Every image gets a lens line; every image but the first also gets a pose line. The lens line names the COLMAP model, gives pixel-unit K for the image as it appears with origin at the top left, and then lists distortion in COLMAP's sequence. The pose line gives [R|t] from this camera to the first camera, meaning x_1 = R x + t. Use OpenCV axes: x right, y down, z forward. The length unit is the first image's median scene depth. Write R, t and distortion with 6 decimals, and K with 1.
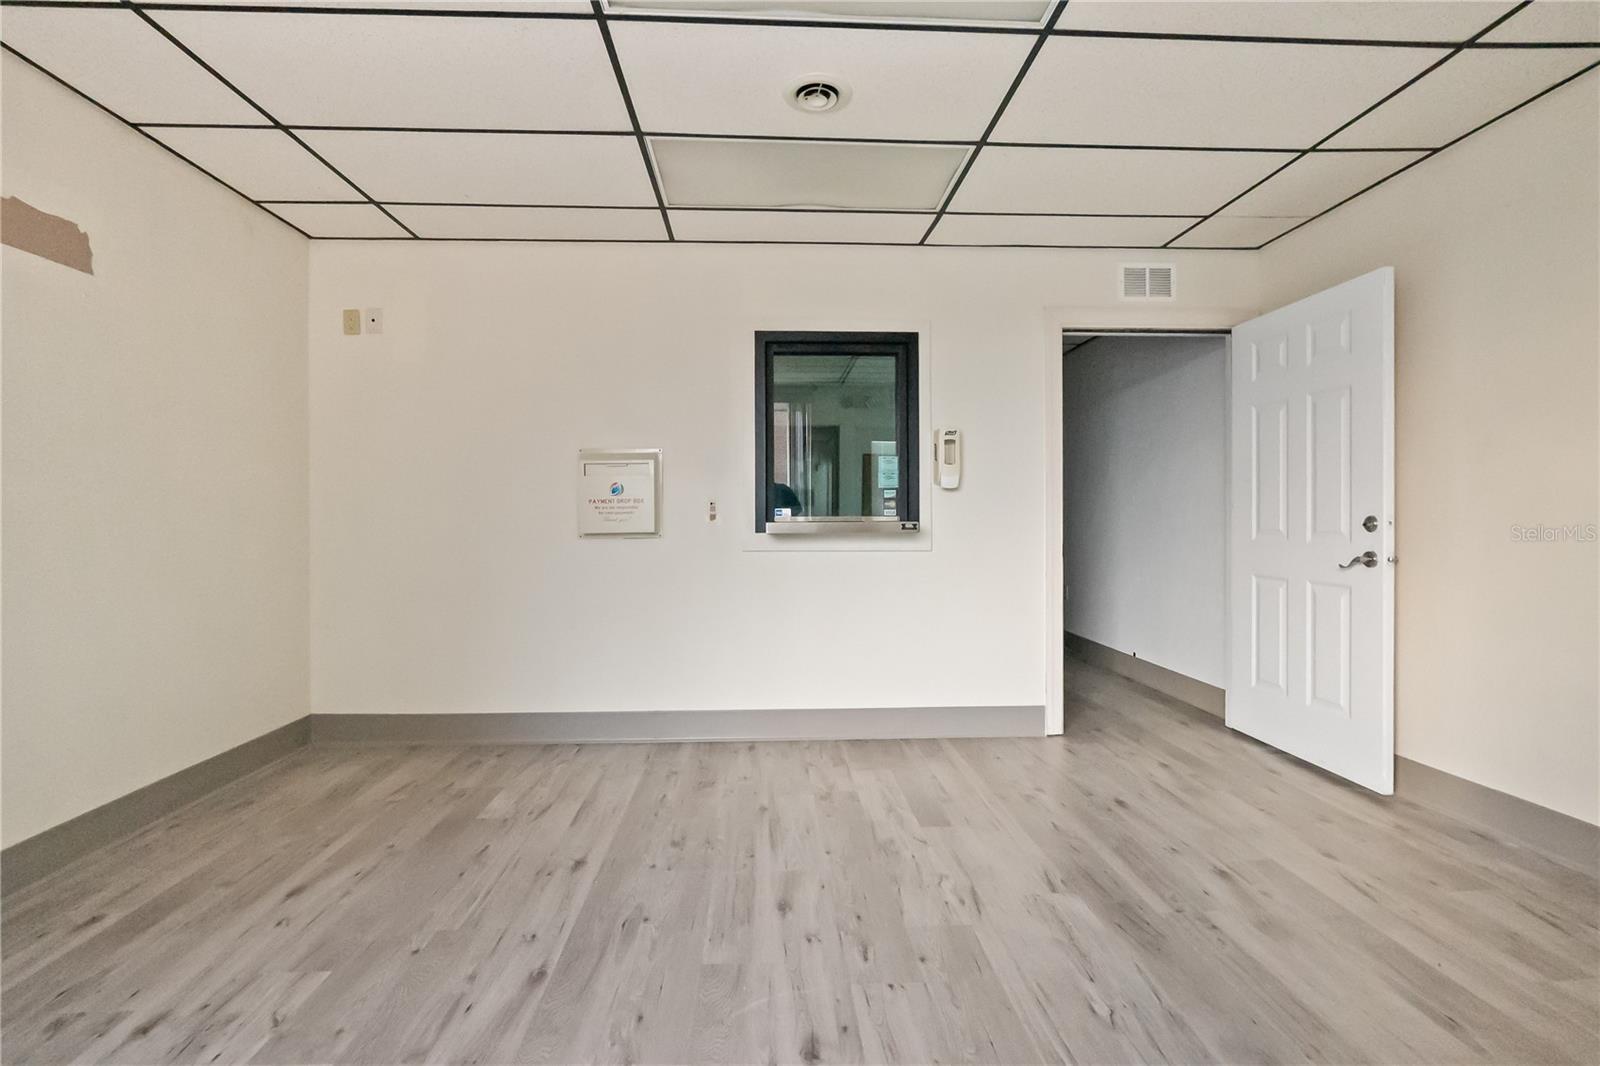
lens RADIAL K [[760.3, 0, 791.5], [0, 760.3, 533.1], [0, 0, 1]] dist [-0.007530, 0.002487]
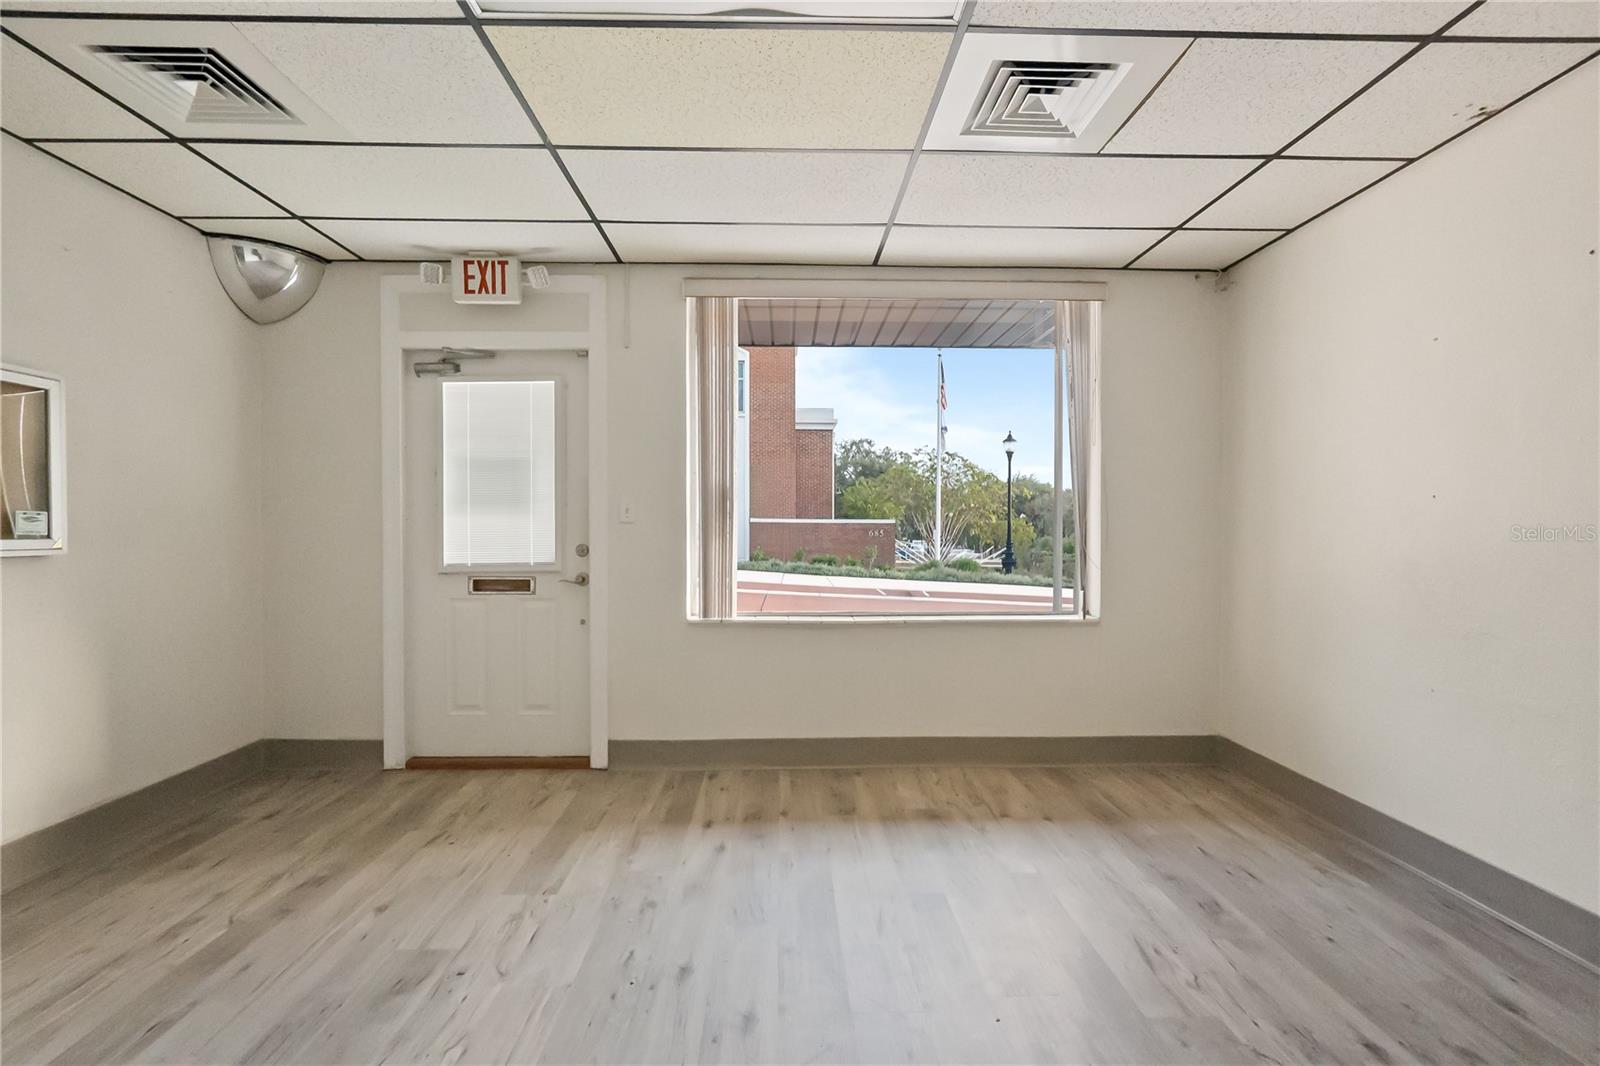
lens RADIAL K [[769.5, 0, 799.9], [0, 769.5, 526.8], [0, 0, 1]] dist [-0.012202, 0.000414]
pose [[-0.999821, -0.001675, 0.018826, -0.079978], [-0.001285, 0.999785, 0.020686, -0.062248], [-0.018857, 0.020658, -0.999609, 1.778709]]
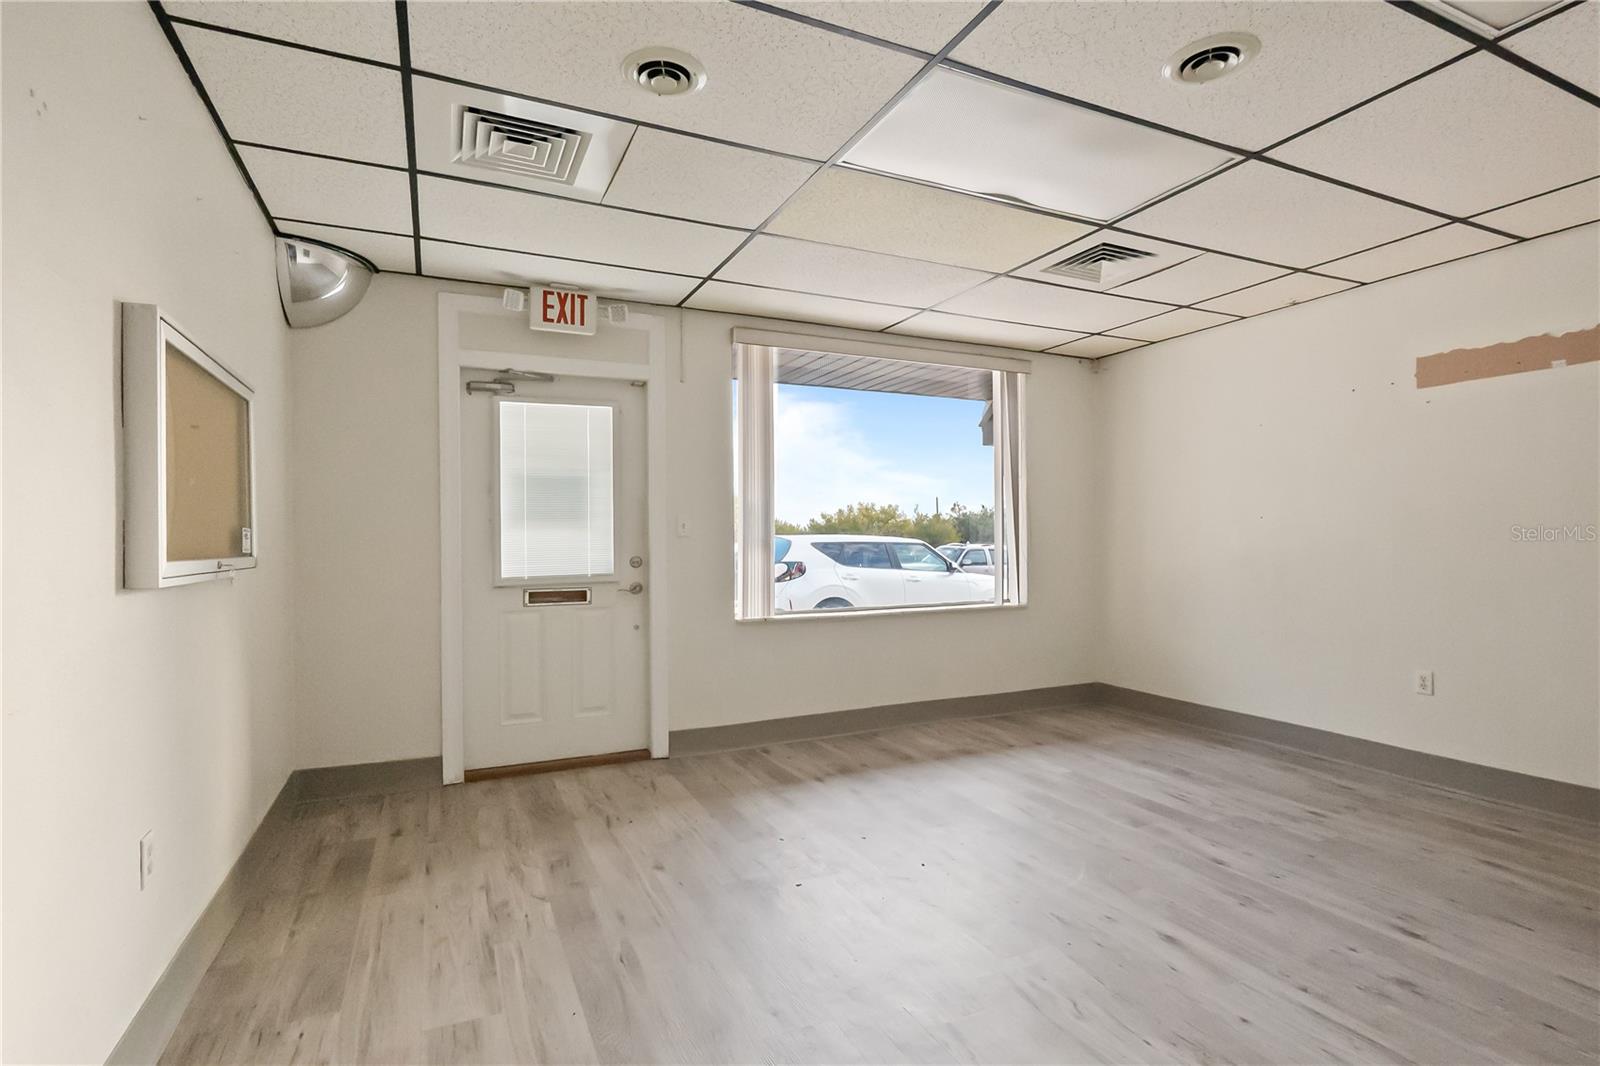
lens RADIAL K [[780.6, 0, 801.8], [0, 780.6, 526.0], [0, 0, 1]] dist [-0.008754, 0.001313]
pose [[-0.925796, -0.000274, -0.378024, 0.963413], [-0.001382, 0.999996, 0.002660, -0.068509], [0.378021, 0.002985, -0.925792, 2.044966]]
